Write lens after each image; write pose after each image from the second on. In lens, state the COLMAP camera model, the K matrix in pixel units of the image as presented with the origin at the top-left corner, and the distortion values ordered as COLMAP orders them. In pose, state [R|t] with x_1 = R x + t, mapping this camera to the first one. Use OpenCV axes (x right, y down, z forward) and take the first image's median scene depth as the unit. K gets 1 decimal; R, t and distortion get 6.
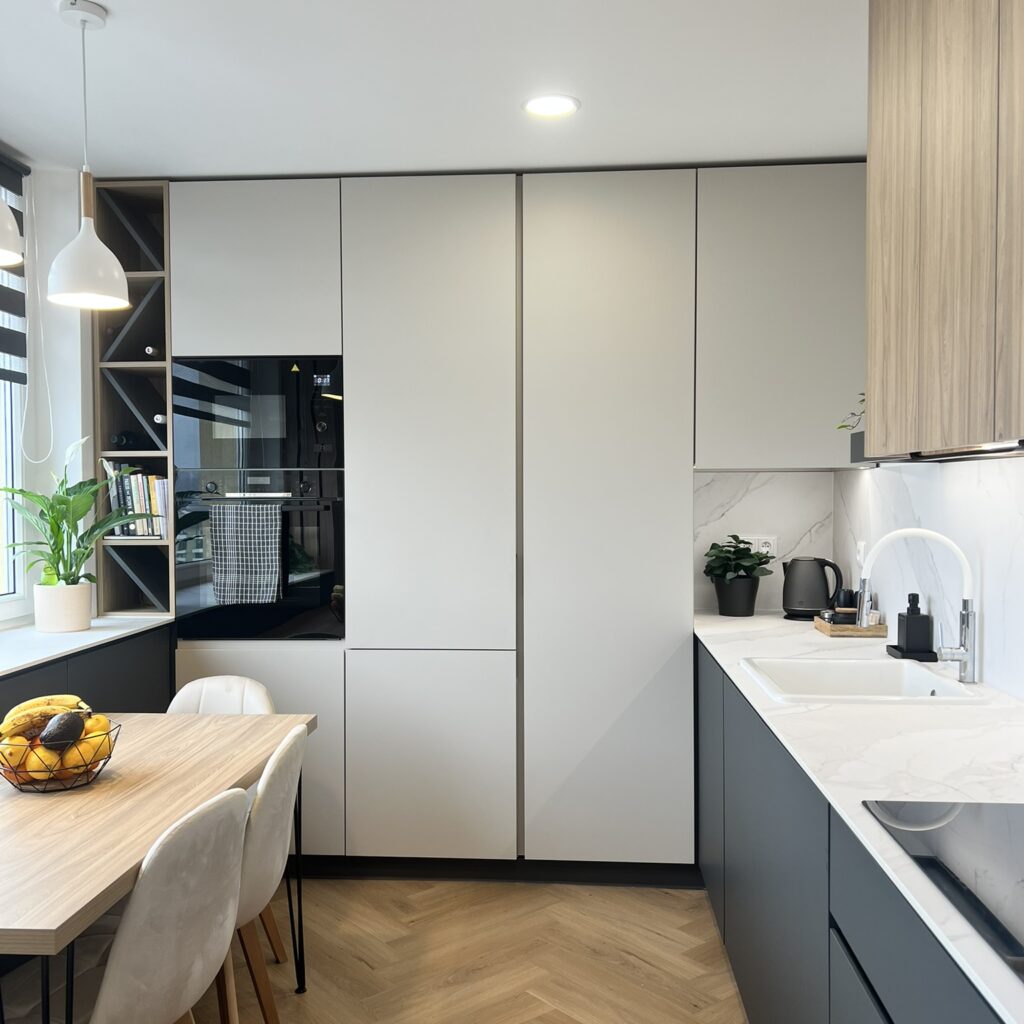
lens RADIAL K [[1028.2, 0, 510.8], [0, 1028.2, 520.8], [0, 0, 1]] dist [0.097247, -0.172920]
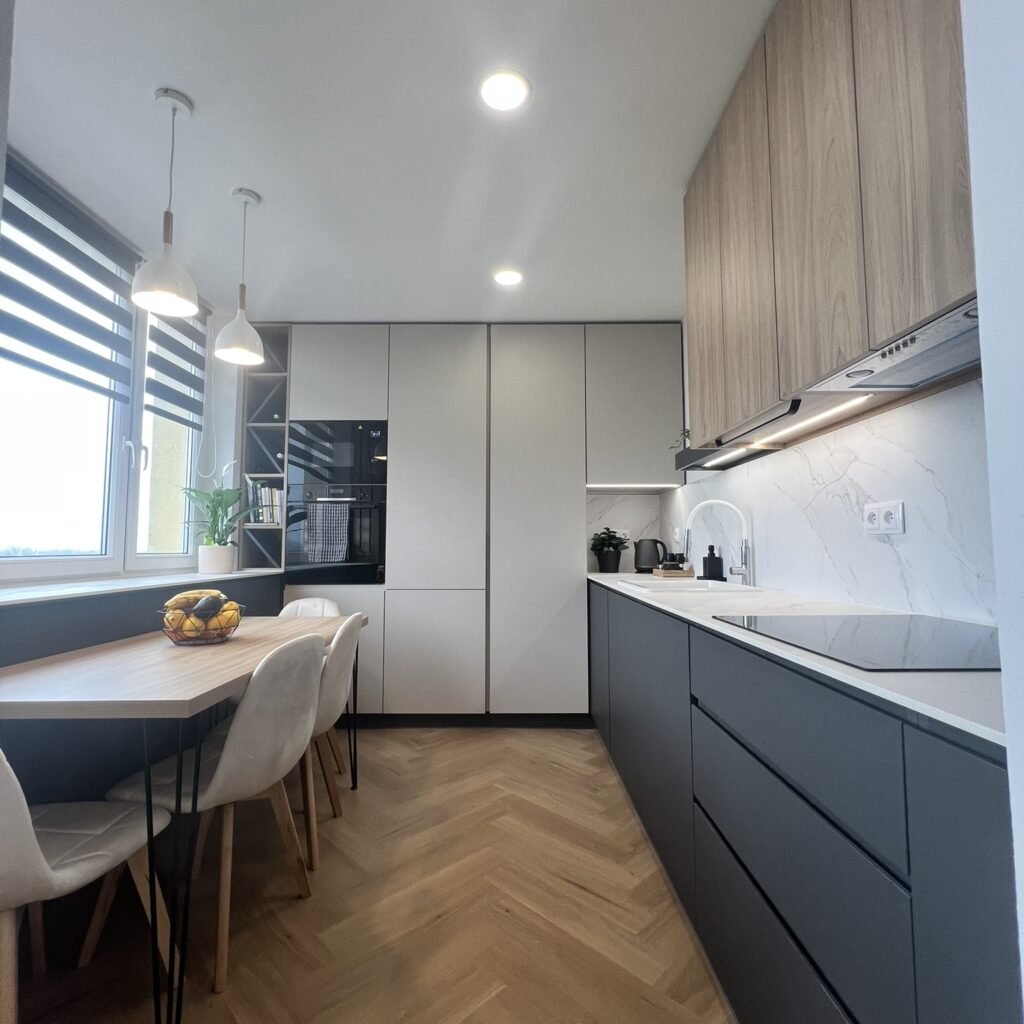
lens RADIAL K [[550.4, 0, 516.8], [0, 550.4, 506.9], [0, 0, 1]] dist [-0.000688, -0.000577]
pose [[0.997022, 0.007697, 0.076735, -0.015085], [0.000187, 0.994763, -0.102210, 0.085078], [-0.077119, 0.101920, 0.991799, 0.070487]]
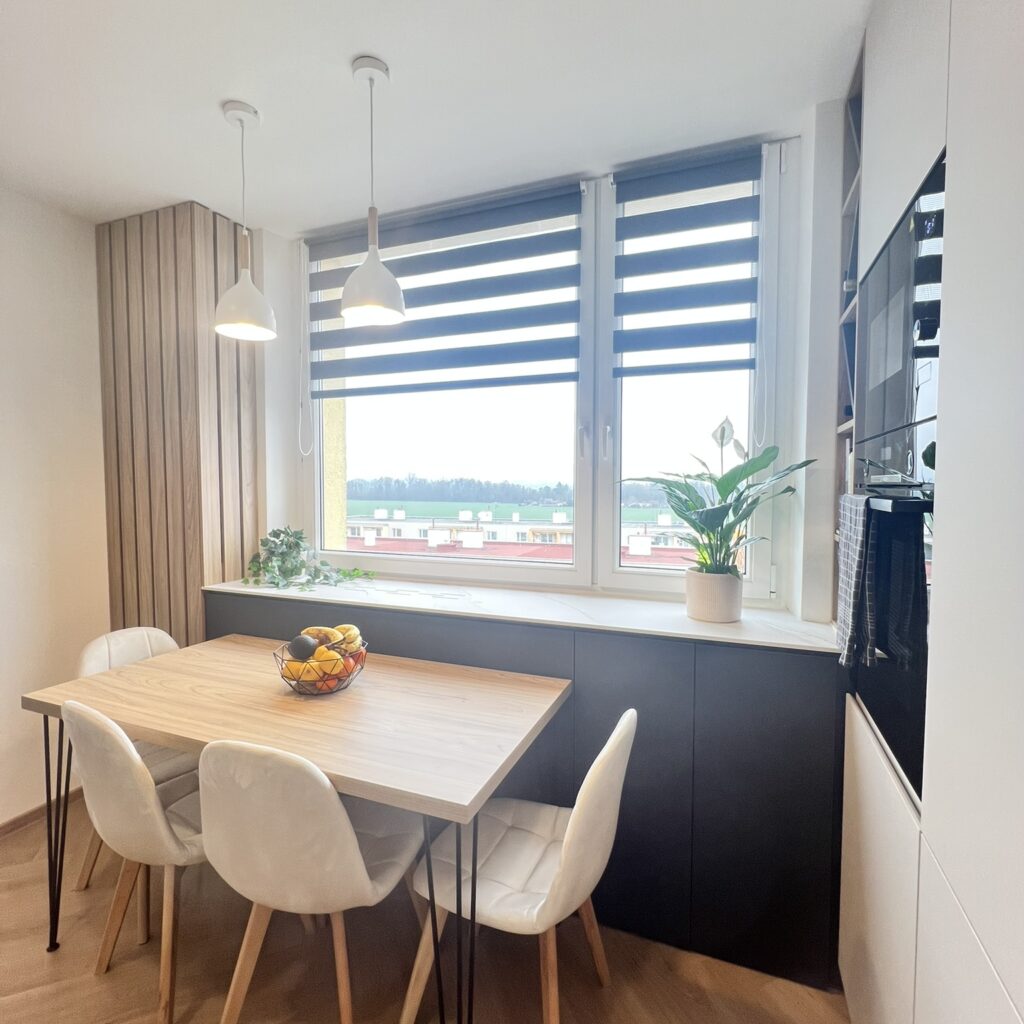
lens RADIAL K [[550.4, 0, 516.8], [0, 550.4, 506.9], [0, 0, 1]] dist [-0.000688, -0.000577]
pose [[-0.298335, 0.045655, -0.953369, 0.111520], [-0.027628, 0.998024, 0.056439, -0.022080], [0.954061, 0.043177, -0.296484, 0.935853]]
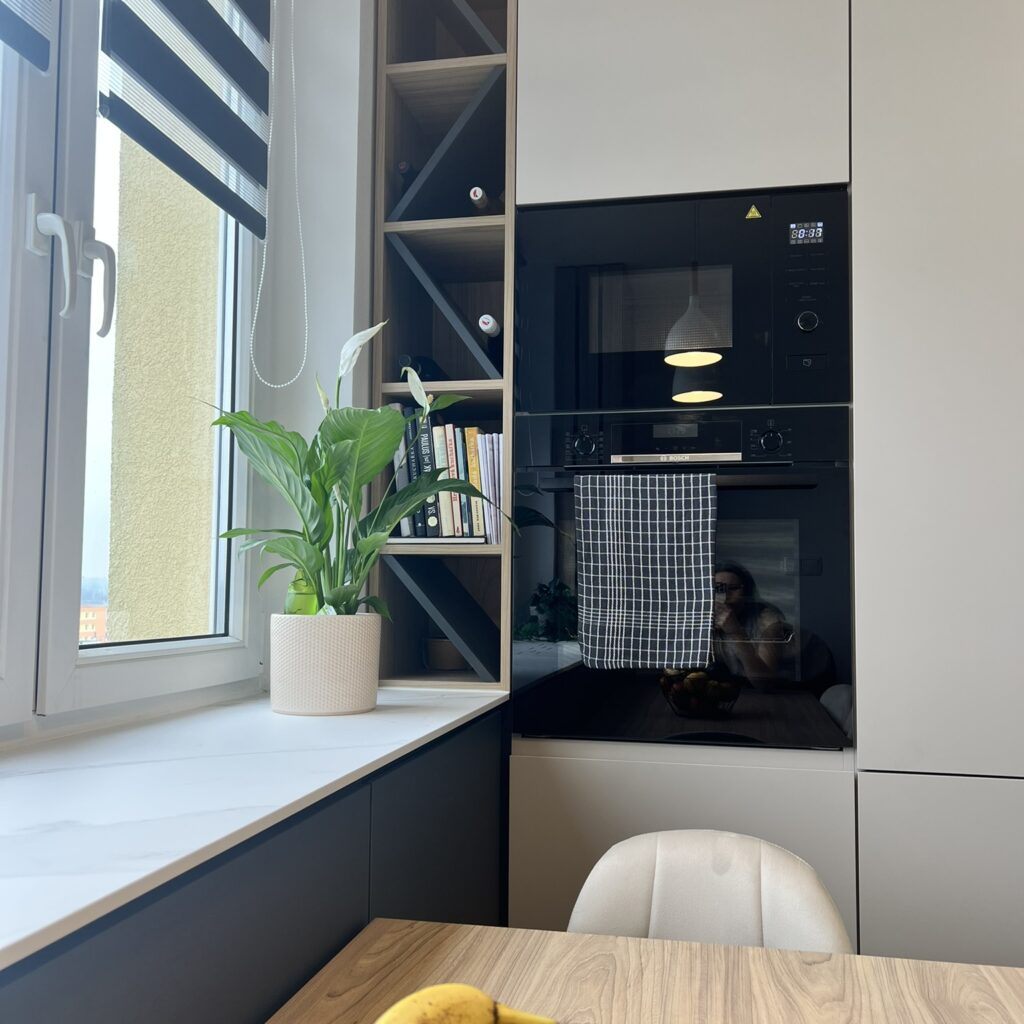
lens RADIAL K [[1028.2, 0, 510.8], [0, 1028.2, 520.8], [0, 0, 1]] dist [0.097247, -0.172920]
pose [[0.991950, 0.004884, -0.126538, -0.271770], [-0.016651, 0.995610, -0.092102, 0.057495], [0.125532, 0.093468, 0.987677, 0.504327]]
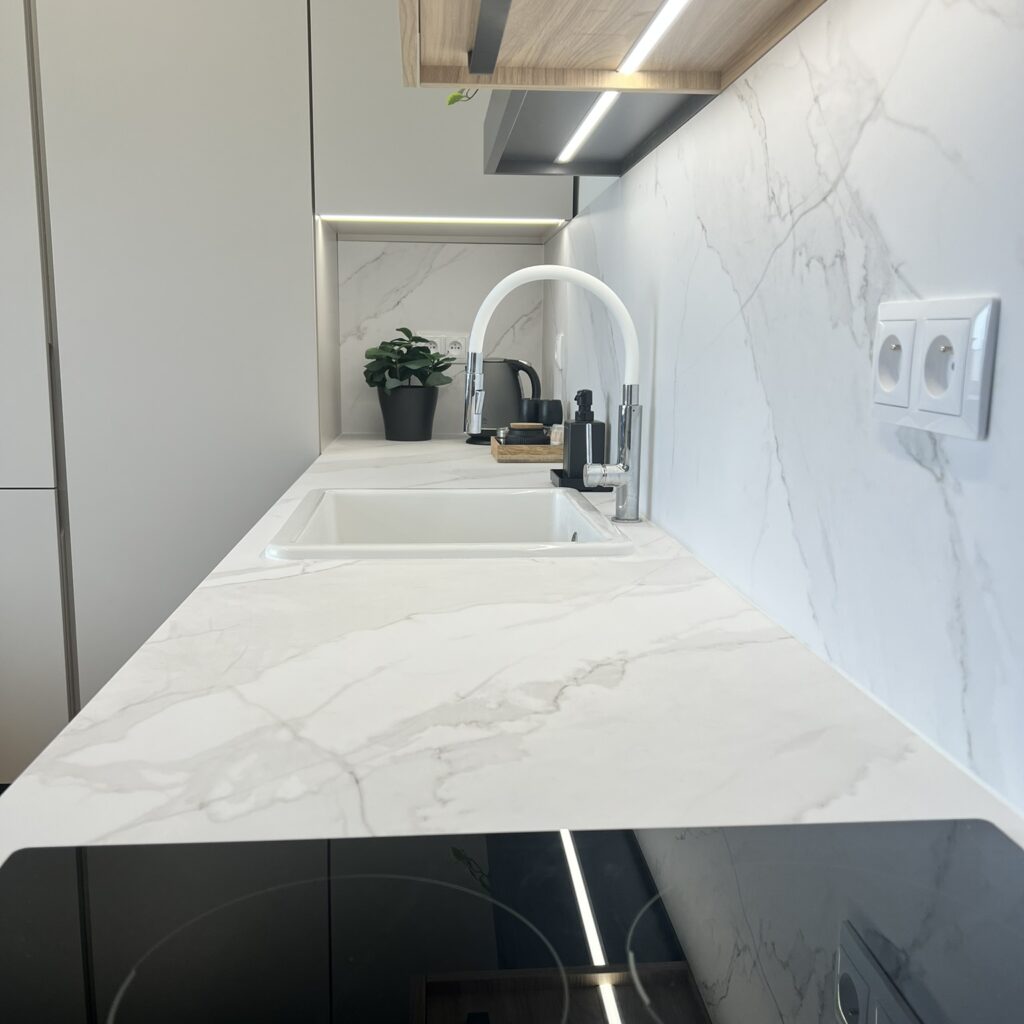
lens RADIAL K [[1028.2, 0, 510.8], [0, 1028.2, 520.8], [0, 0, 1]] dist [0.097247, -0.172920]
pose [[0.988629, -0.013410, 0.149777, 0.203359], [-0.007686, 0.990208, 0.139391, 0.051663], [-0.150179, -0.138957, 0.978845, 0.298987]]
